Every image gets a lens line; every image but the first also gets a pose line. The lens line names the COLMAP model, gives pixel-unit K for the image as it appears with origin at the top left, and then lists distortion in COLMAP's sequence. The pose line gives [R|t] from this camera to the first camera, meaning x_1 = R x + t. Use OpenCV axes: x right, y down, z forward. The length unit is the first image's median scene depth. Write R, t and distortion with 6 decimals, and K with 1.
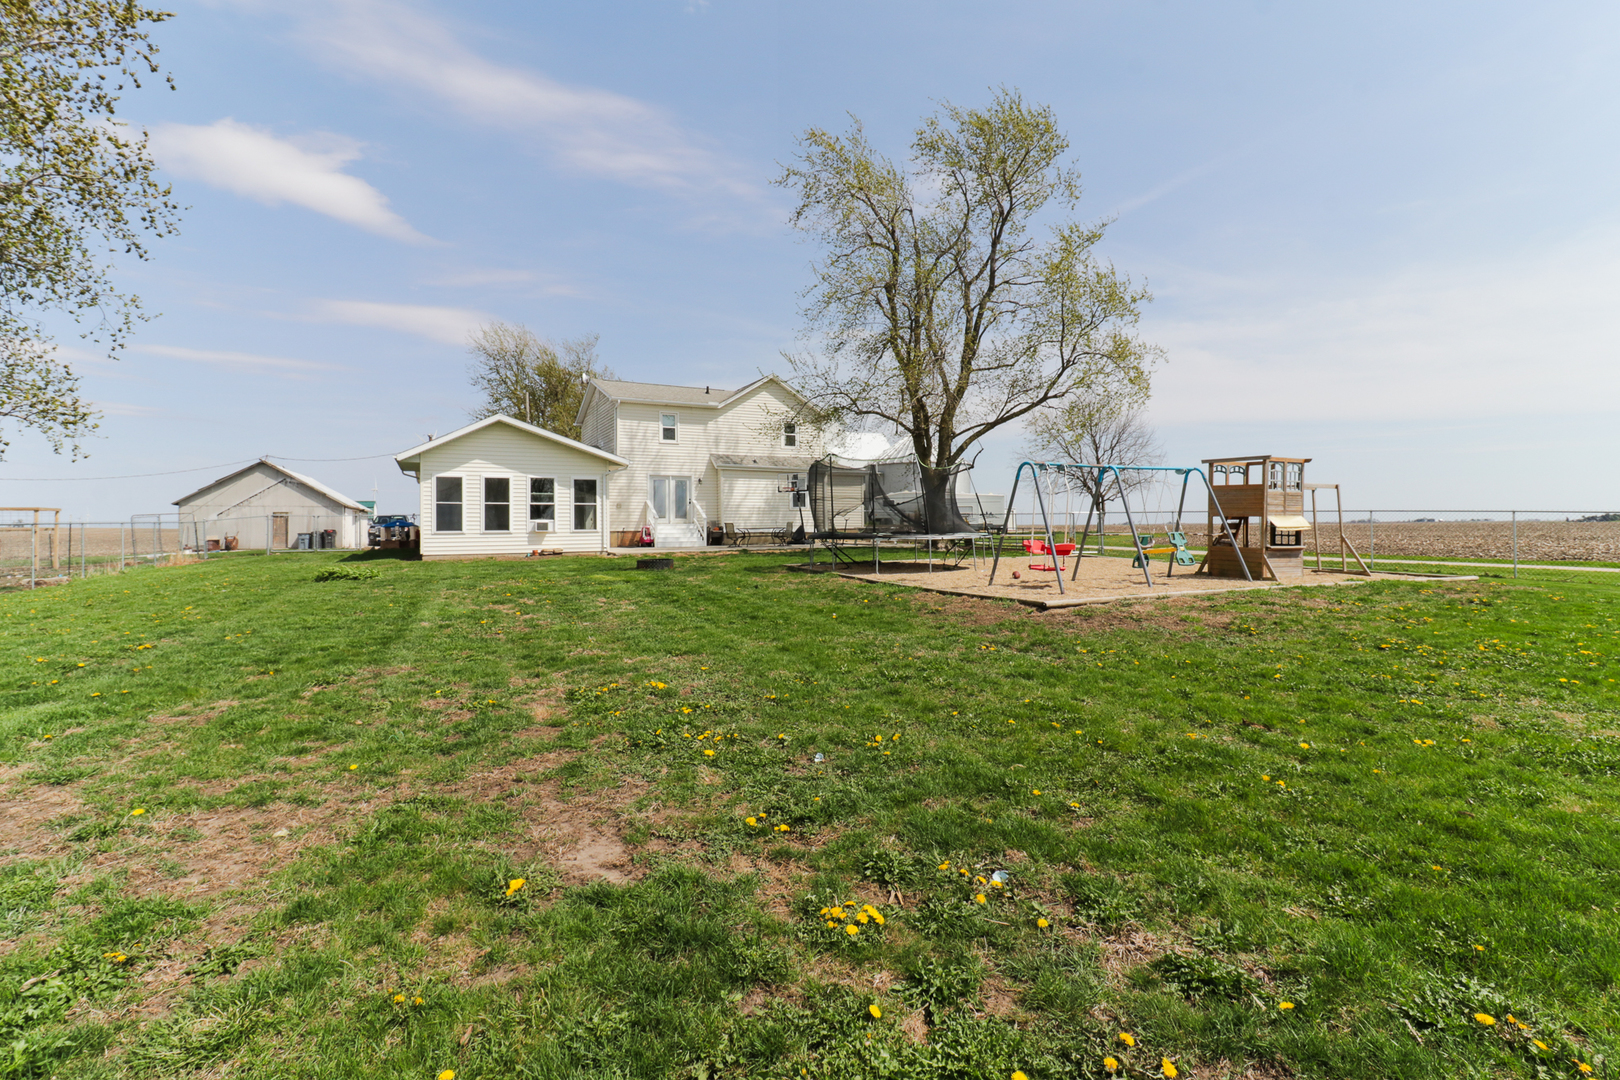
lens RADIAL K [[727.7, 0, 810.7], [0, 727.7, 527.2], [0, 0, 1]] dist [-0.000184, -0.000028]
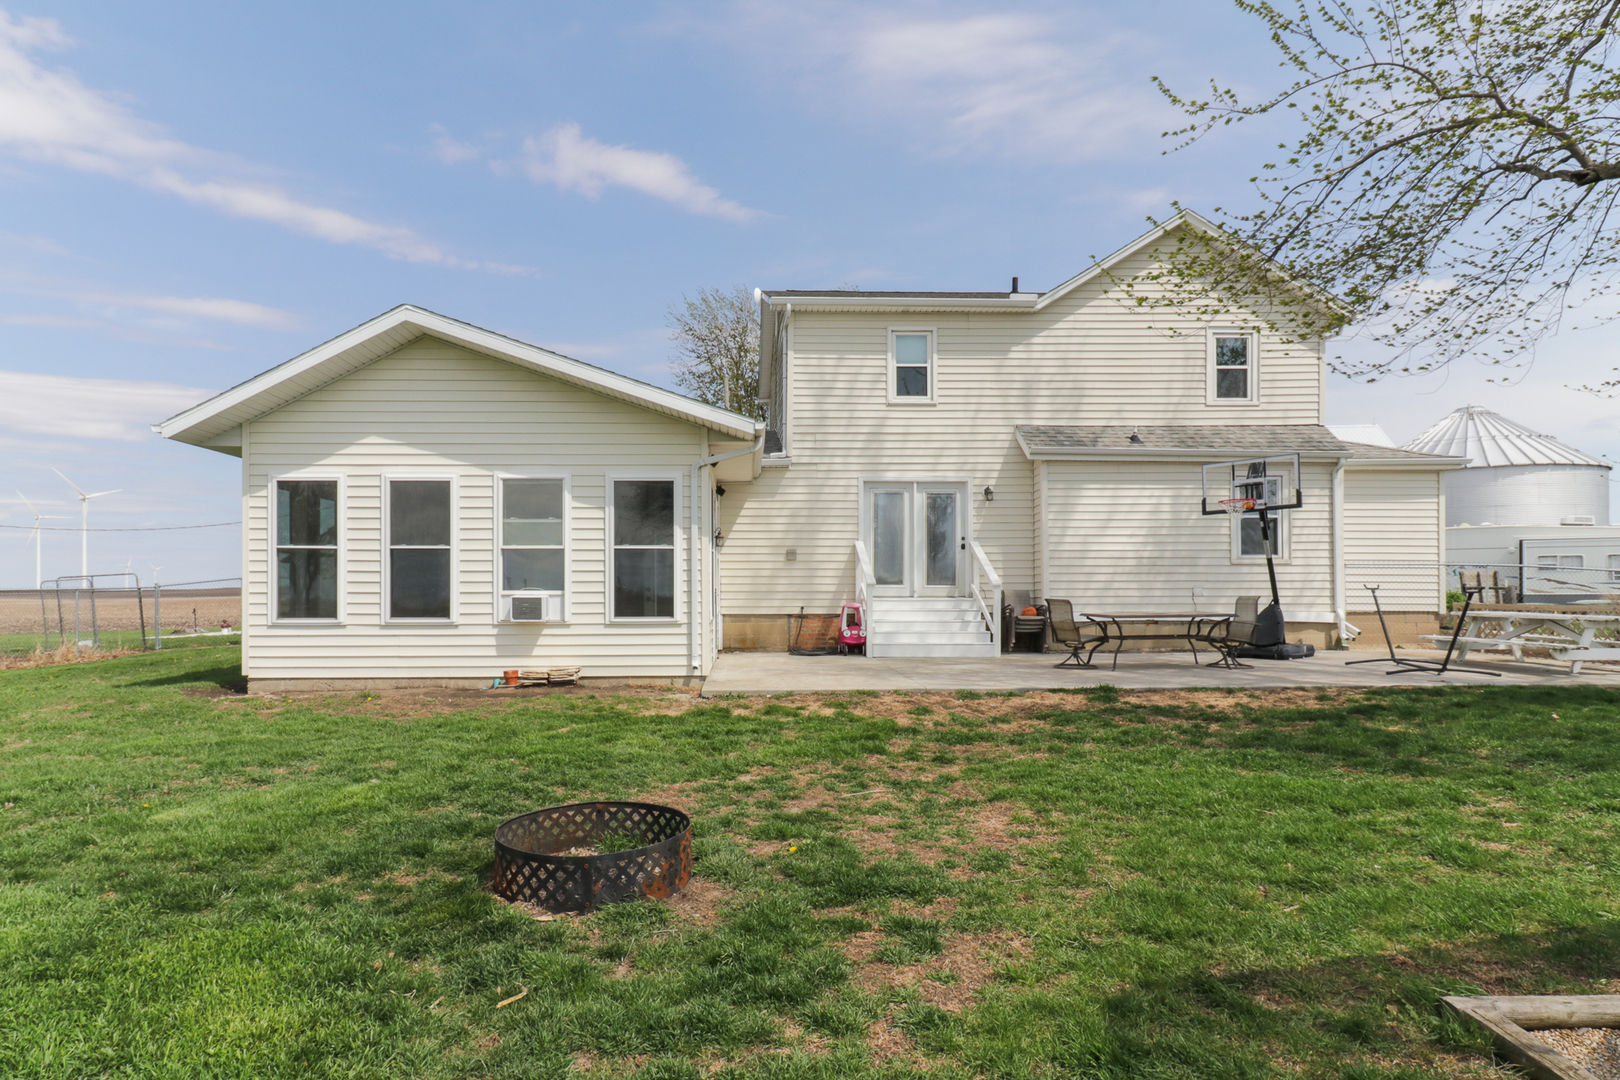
lens RADIAL K [[788.7, 0, 810.6], [0, 788.7, 588.0], [0, 0, 1]] dist [0.011329, -0.000062]
pose [[0.903043, 0.004640, -0.429525, -0.053791], [-0.005061, 0.999987, 0.000162, -0.010223], [0.429520, 0.002027, 0.903055, 0.579149]]
